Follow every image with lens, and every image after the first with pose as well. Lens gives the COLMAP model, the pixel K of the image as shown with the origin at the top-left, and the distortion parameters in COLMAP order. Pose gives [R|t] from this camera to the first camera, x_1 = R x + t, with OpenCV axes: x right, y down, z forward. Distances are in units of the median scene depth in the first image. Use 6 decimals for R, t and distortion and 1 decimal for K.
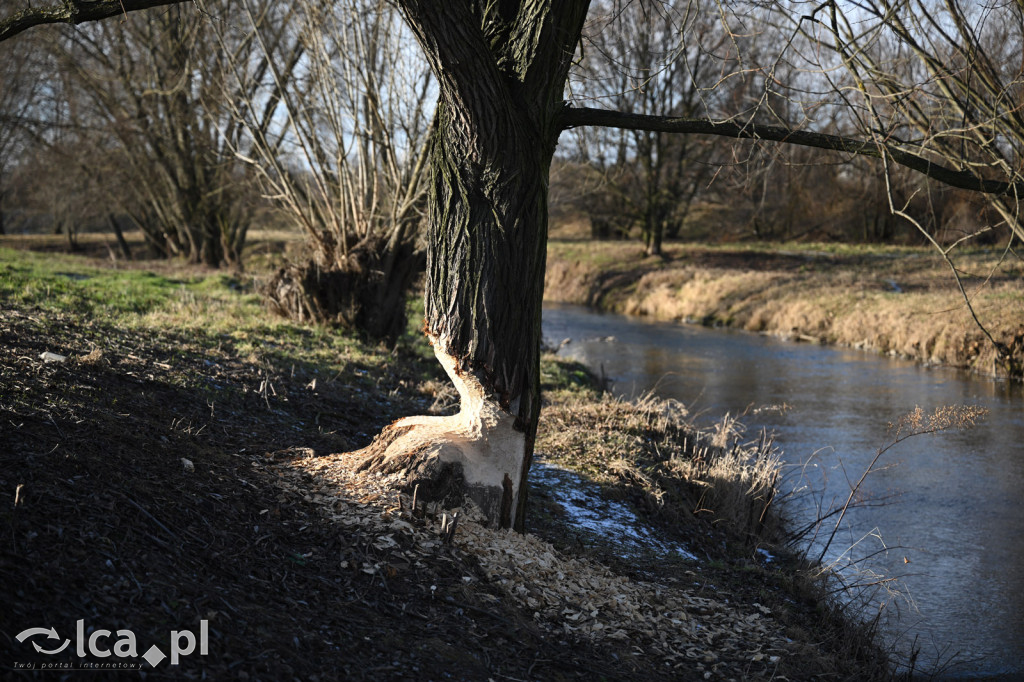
lens RADIAL K [[1741.7, 0, 514.8], [0, 1741.7, 334.5], [0, 0, 1]] dist [-0.027476, 0.000000]
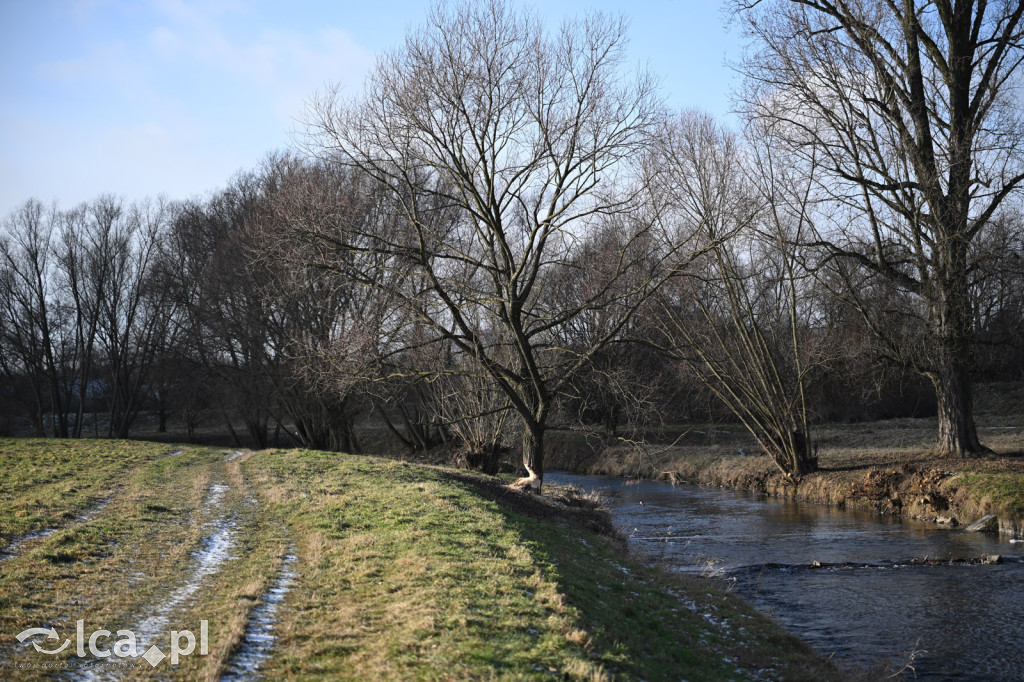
lens RADIAL K [[2729.3, 0, 511.9], [0, 2729.3, 343.5], [0, 0, 1]] dist [0.029317, 0.000000]
pose [[0.999530, -0.029328, 0.008968, -0.102529], [0.029899, 0.996950, -0.072095, 0.164541], [-0.006826, 0.072329, 0.997357, -5.283869]]
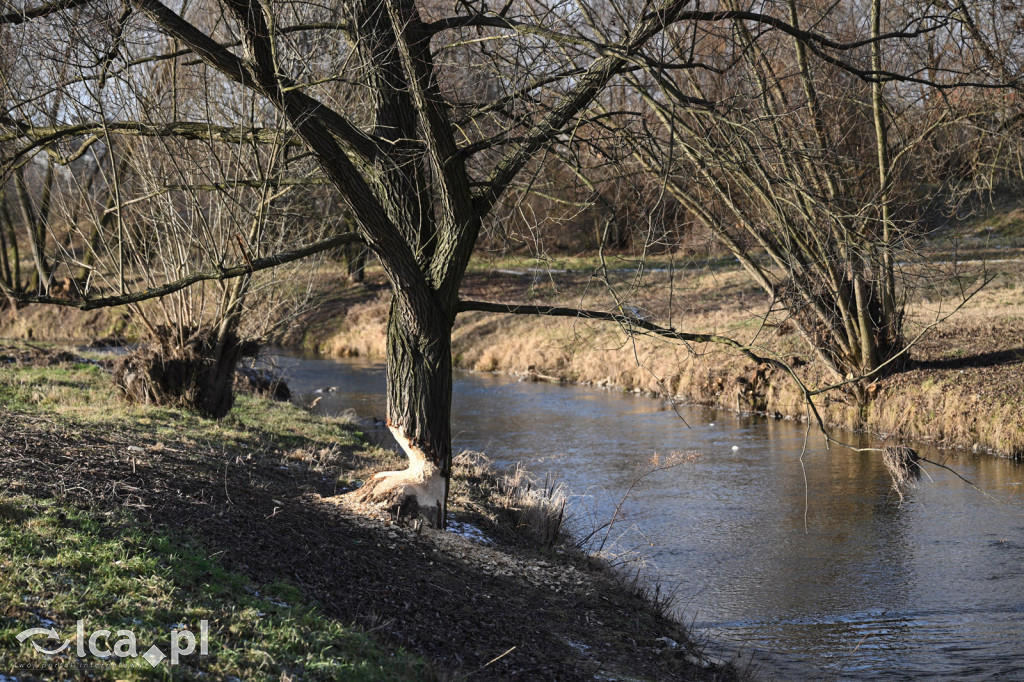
lens RADIAL K [[2676.4, 0, 458.2], [0, 2676.4, 372.2], [0, 0, 1]] dist [-0.027448, 0.000000]
pose [[0.988025, -0.047588, 0.146775, -0.241967], [0.046414, 0.998857, 0.011421, -0.053674], [-0.147150, -0.004472, 0.989104, -1.117452]]
